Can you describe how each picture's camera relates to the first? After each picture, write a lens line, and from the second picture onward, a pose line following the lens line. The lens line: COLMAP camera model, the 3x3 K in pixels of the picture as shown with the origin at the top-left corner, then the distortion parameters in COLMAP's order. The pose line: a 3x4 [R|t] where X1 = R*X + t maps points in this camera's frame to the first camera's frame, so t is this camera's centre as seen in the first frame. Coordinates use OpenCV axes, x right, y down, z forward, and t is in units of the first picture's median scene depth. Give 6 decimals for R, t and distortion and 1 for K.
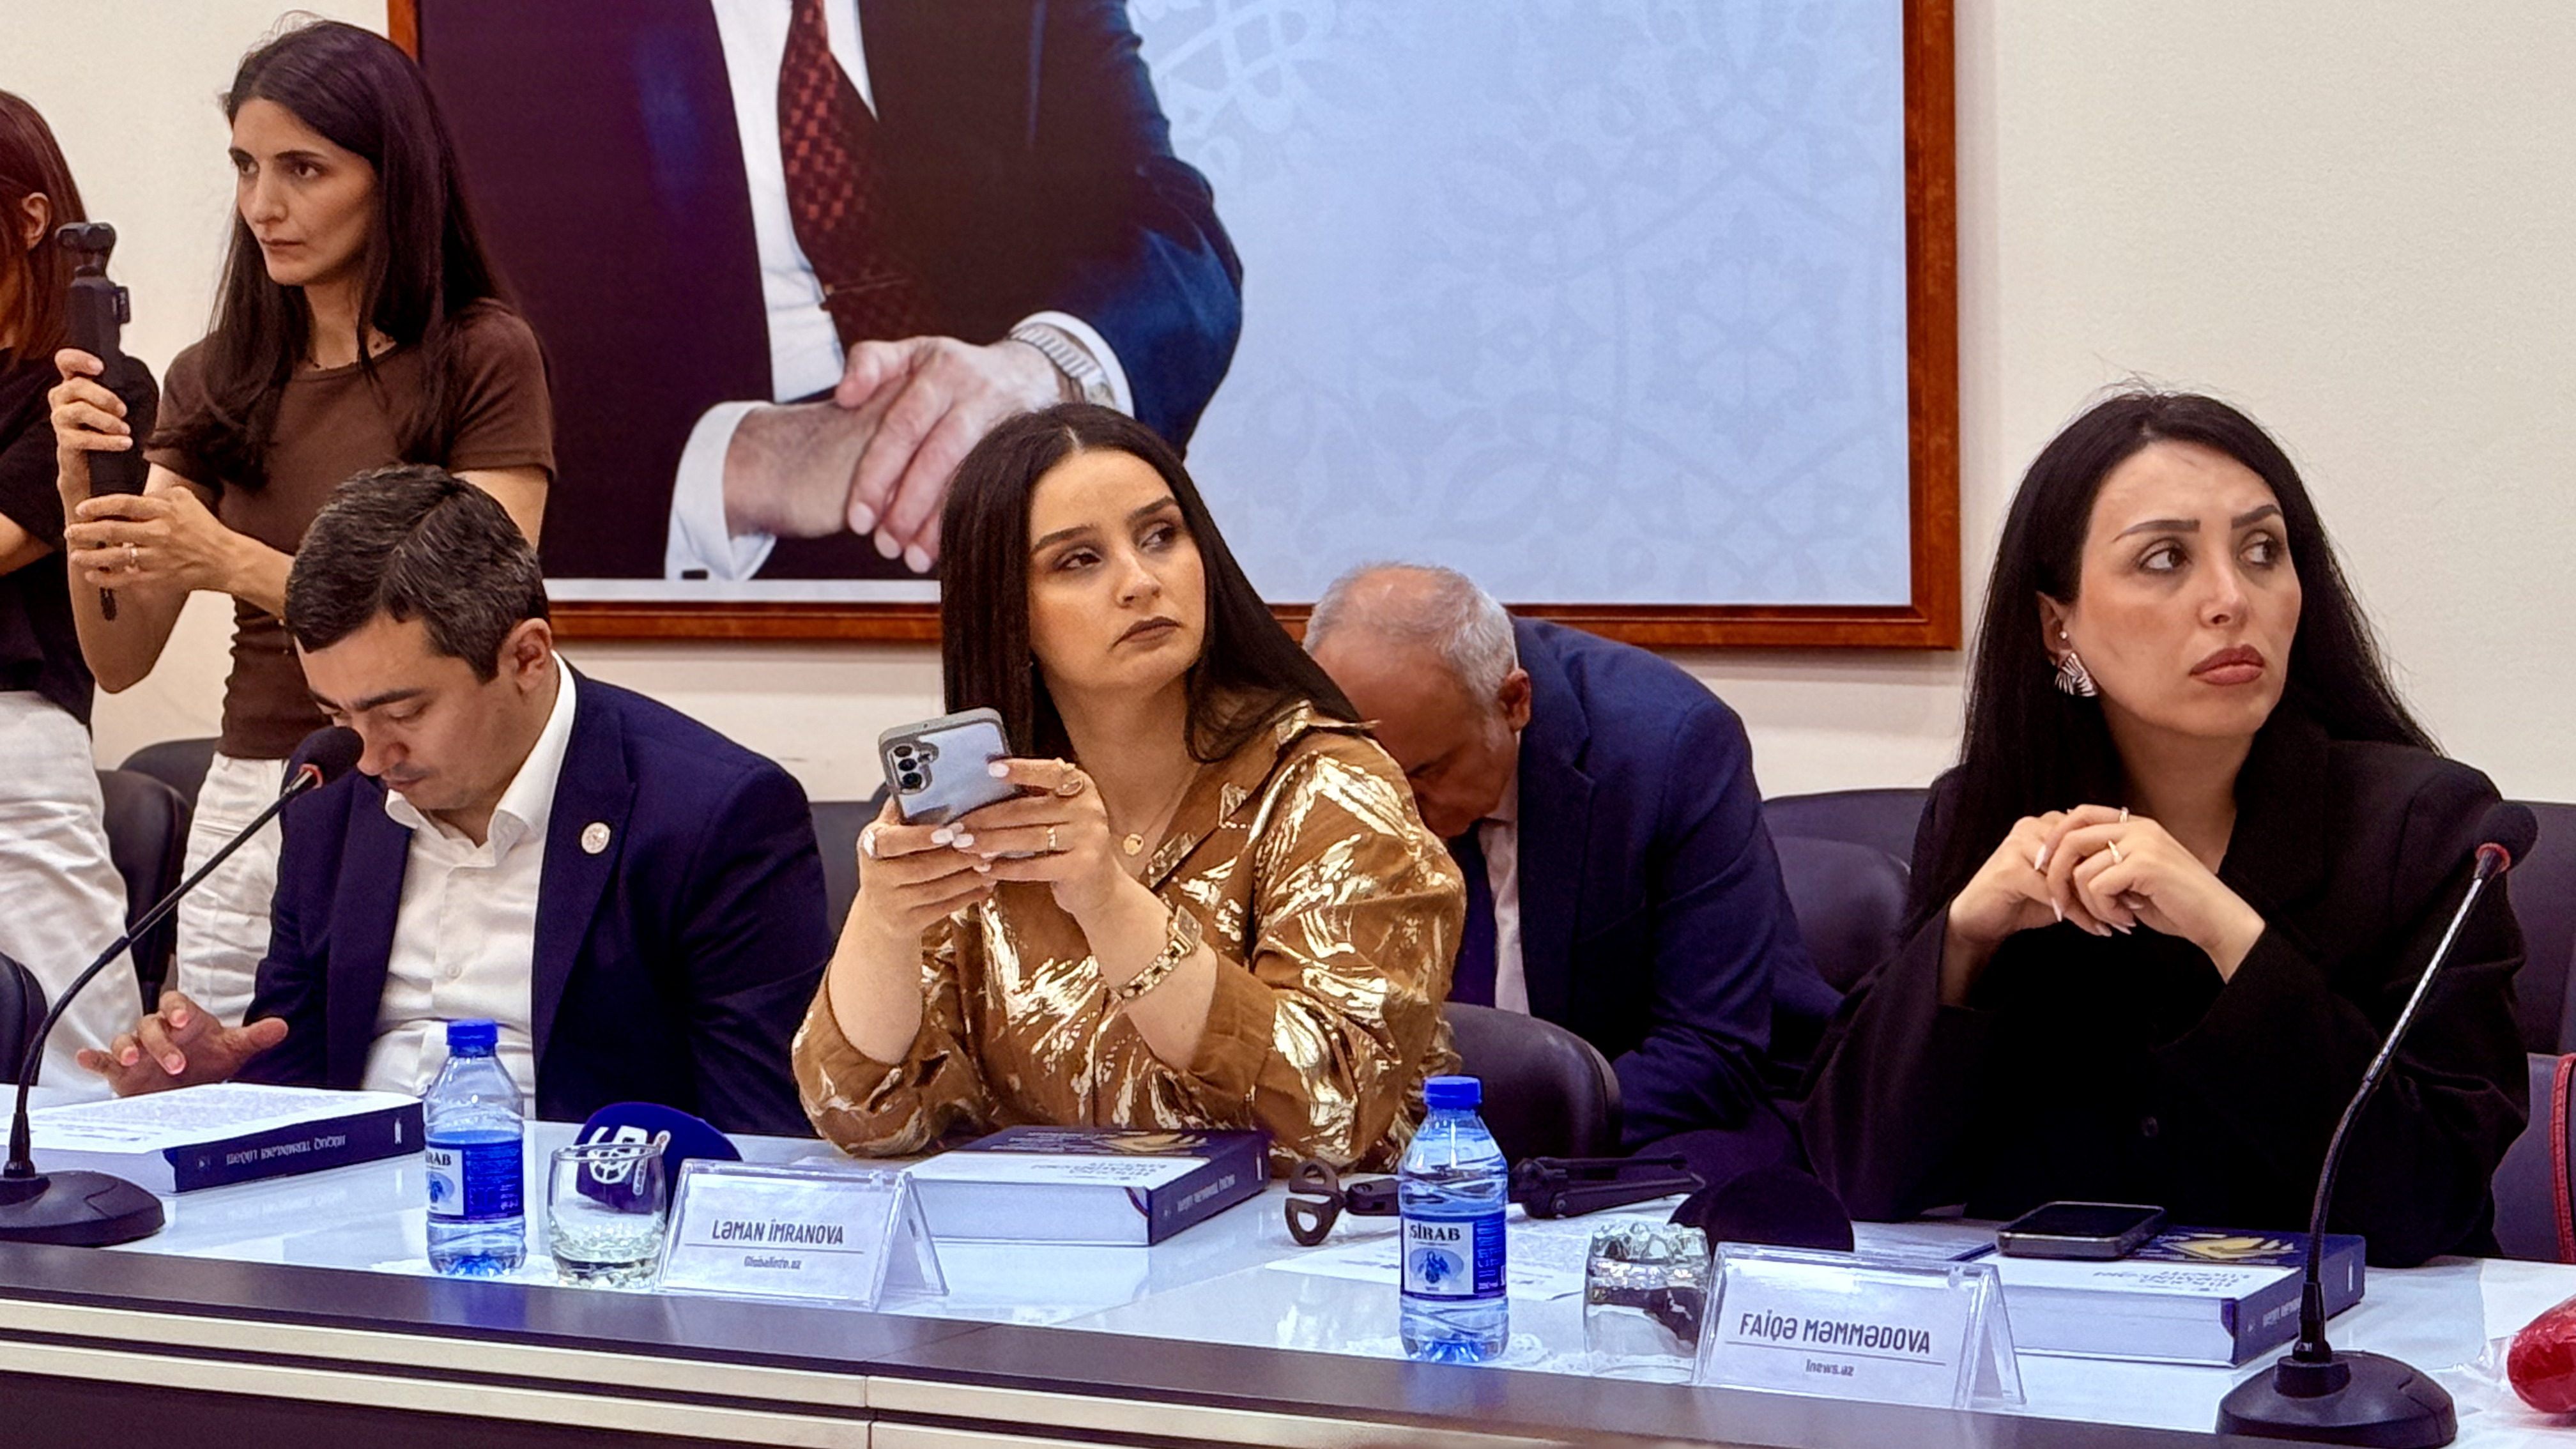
lens RADIAL K [[5904.4, 0, 1288.0], [0, 5904.4, 724.5], [0, 0, 1]] dist [0.056374, 0.161067]
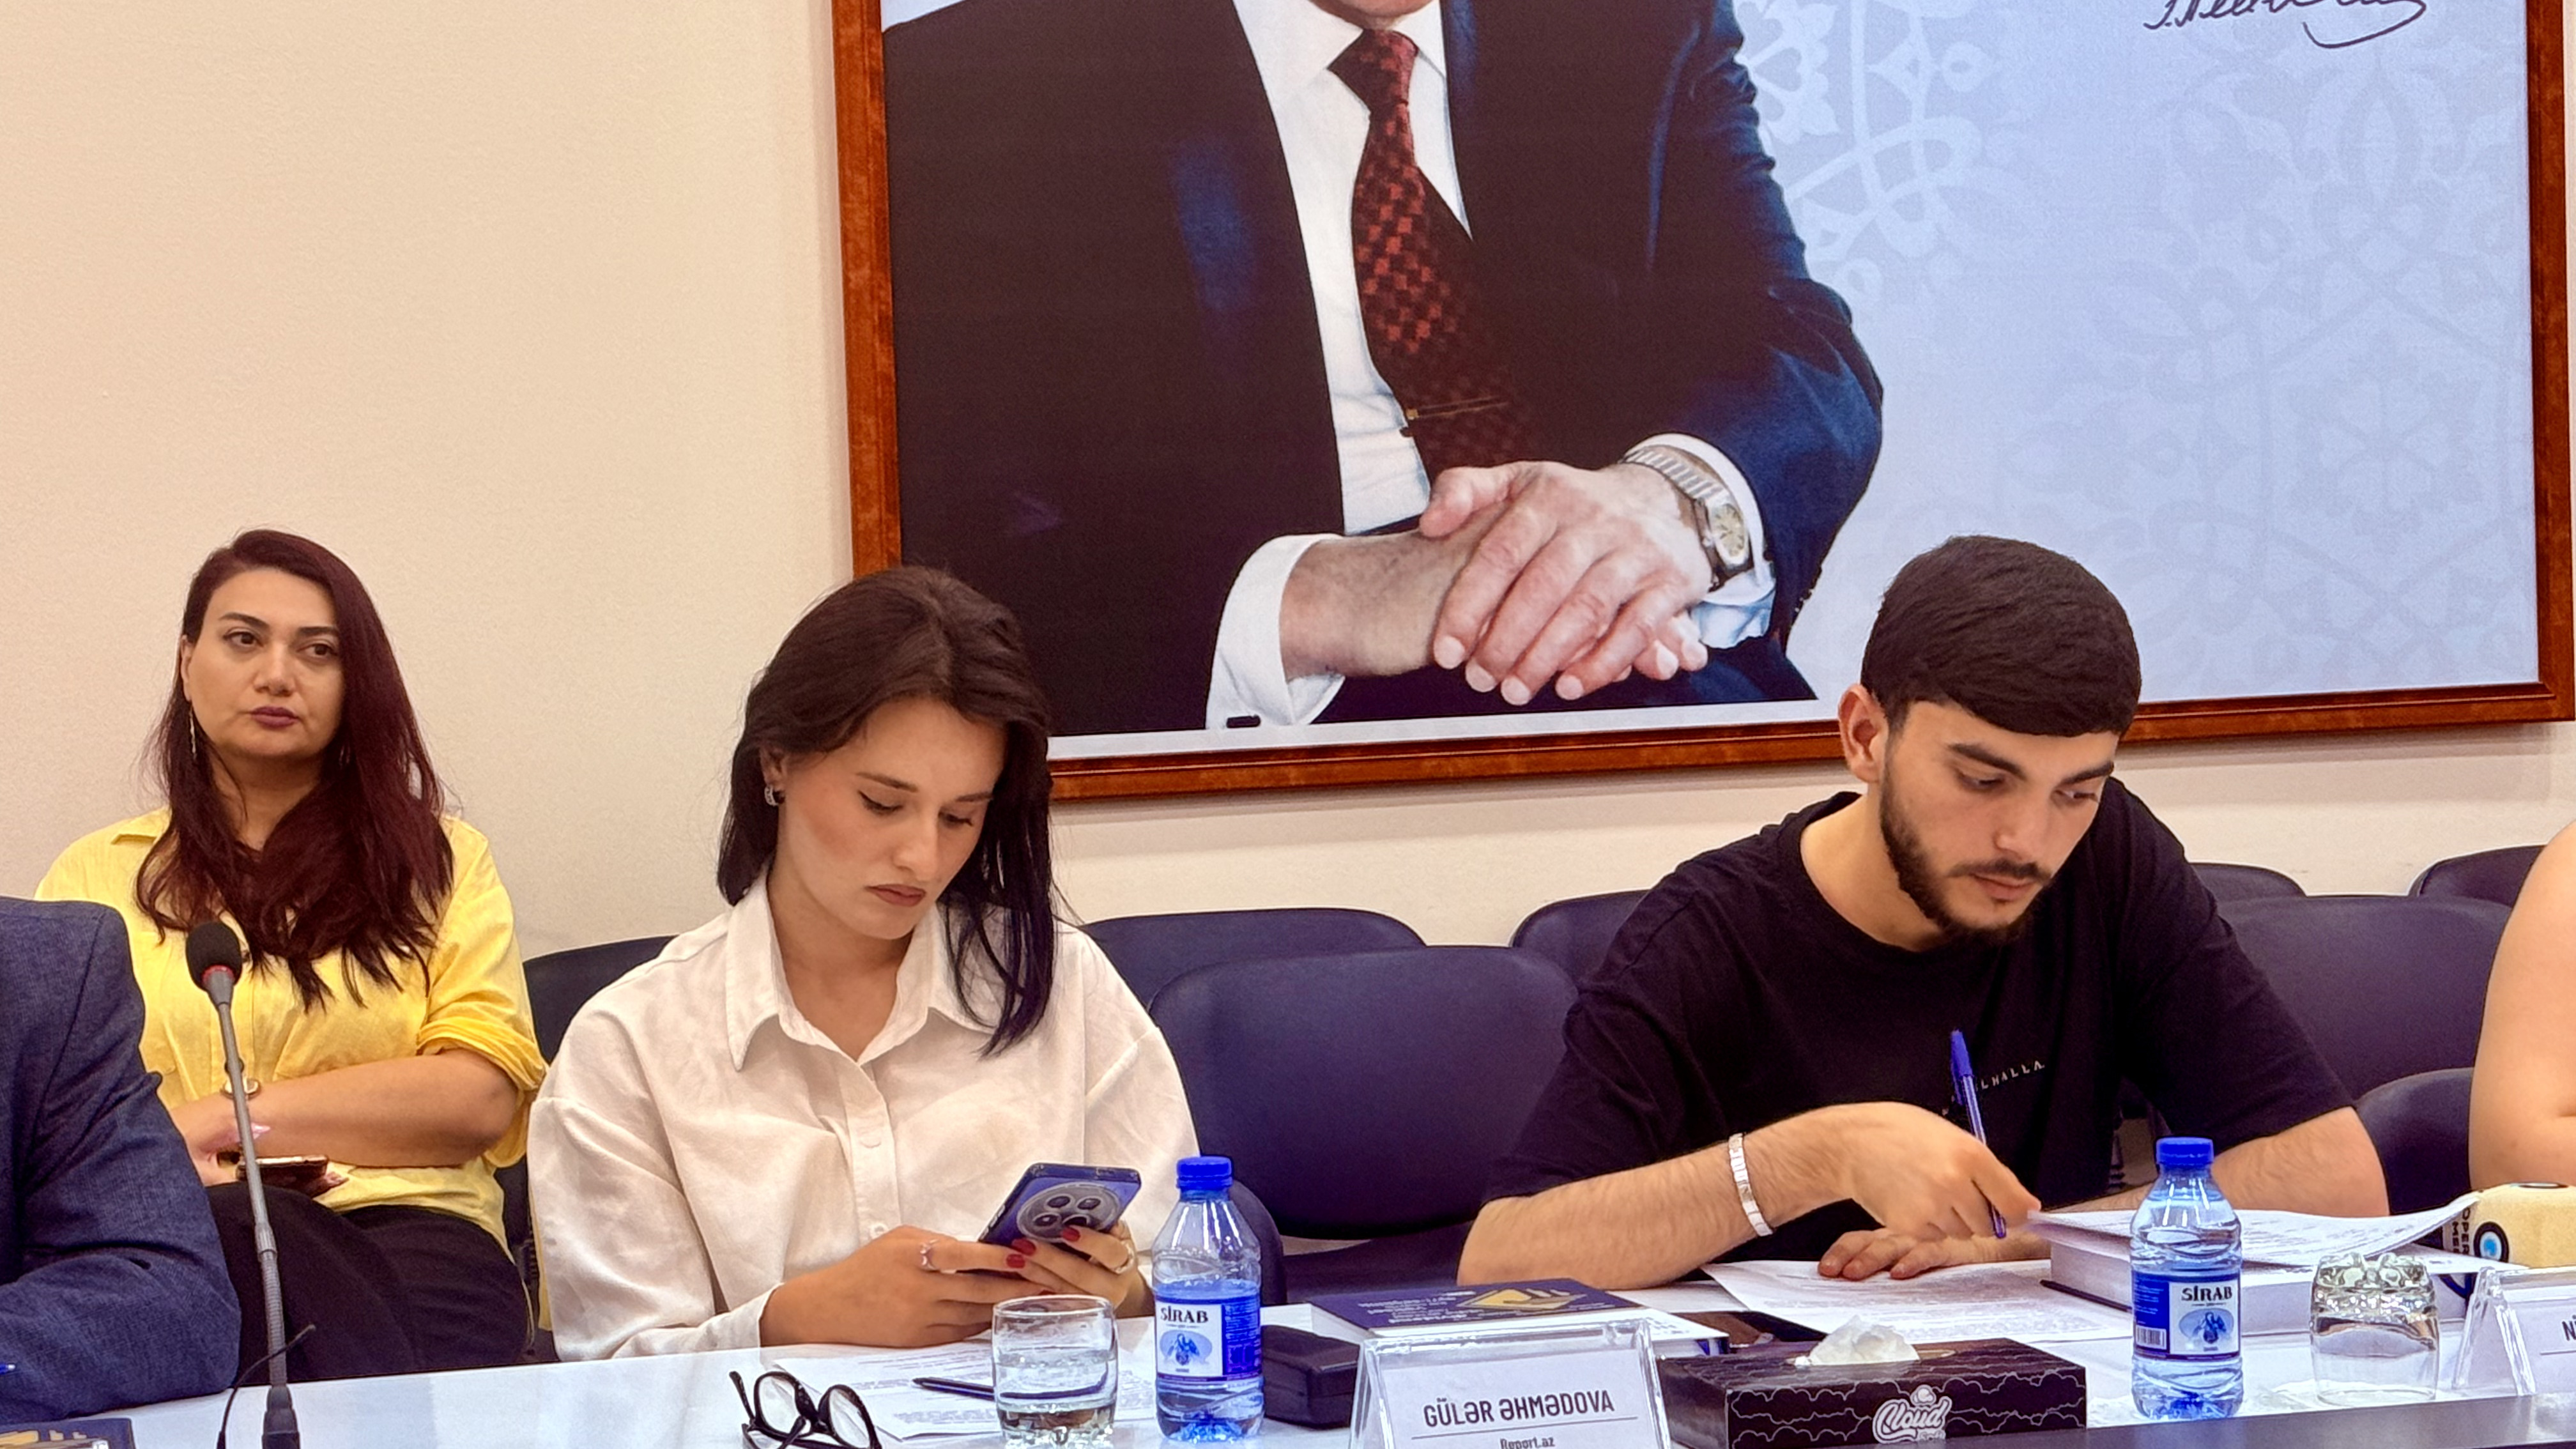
lens RADIAL K [[4718.1, 0, 1288.0], [0, 4718.1, 724.5], [0, 0, 1]] dist [0.053720, 0.124764]
pose [[0.712807, -0.037327, 0.700366, -0.630962], [0.069583, 0.997420, -0.017661, -0.011552], [-0.697900, 0.061322, 0.713565, 0.474528]]
